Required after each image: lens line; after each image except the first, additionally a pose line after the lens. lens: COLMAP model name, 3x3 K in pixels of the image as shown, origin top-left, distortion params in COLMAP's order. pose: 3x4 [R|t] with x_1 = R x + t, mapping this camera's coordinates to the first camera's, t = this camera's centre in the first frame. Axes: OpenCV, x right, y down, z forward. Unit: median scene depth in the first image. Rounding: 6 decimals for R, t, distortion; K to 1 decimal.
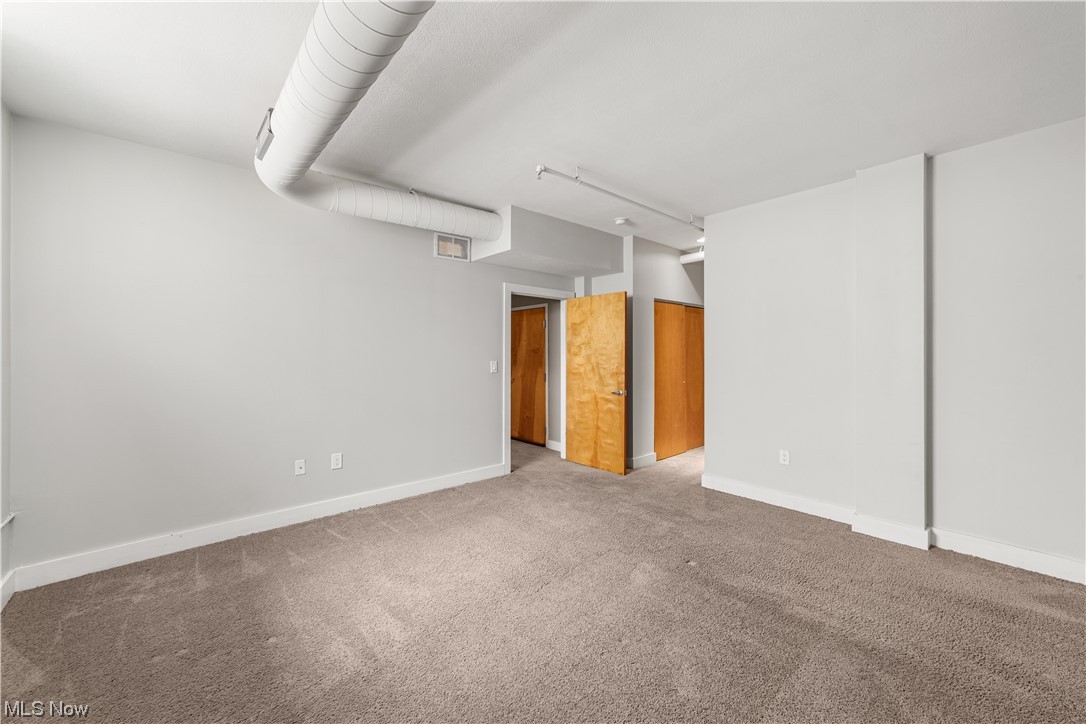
lens RADIAL K [[418.4, 0, 542.5], [0, 418.4, 355.7], [0, 0, 1]] dist [-0.016102, 0.005855]
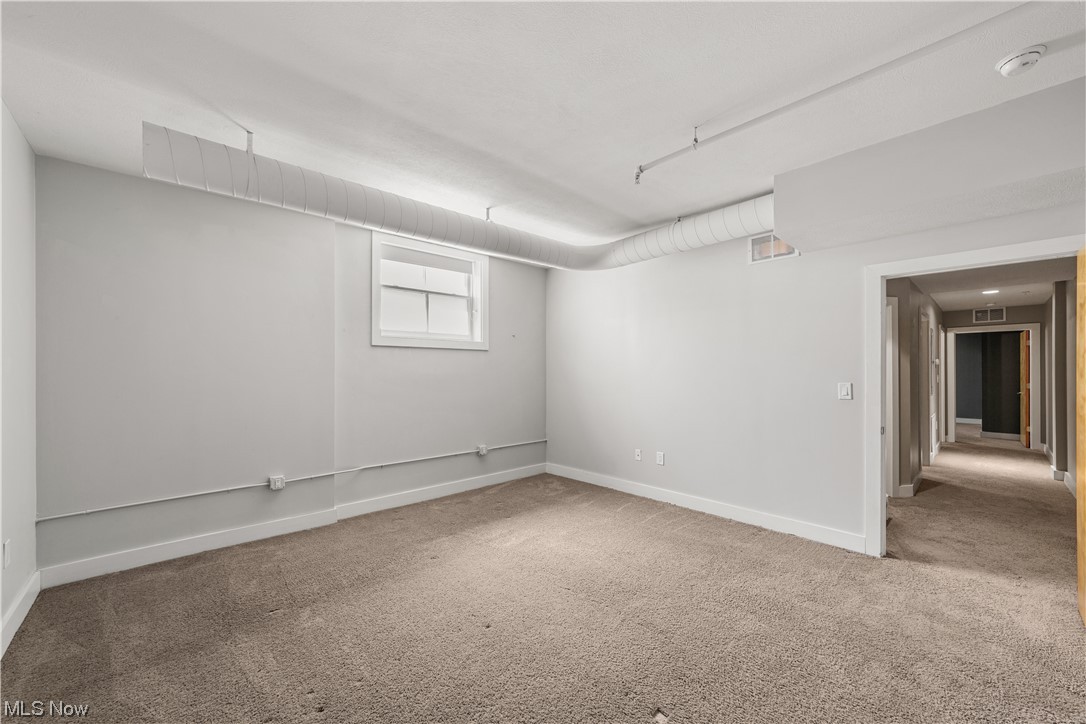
lens RADIAL K [[418.4, 0, 542.8], [0, 418.4, 368.5], [0, 0, 1]] dist [-0.016102, 0.005855]
pose [[0.029732, -0.002196, -0.999556, 0.726194], [-0.003982, 0.999989, -0.002315, -0.008450], [0.999550, 0.004049, 0.029722, 0.608336]]
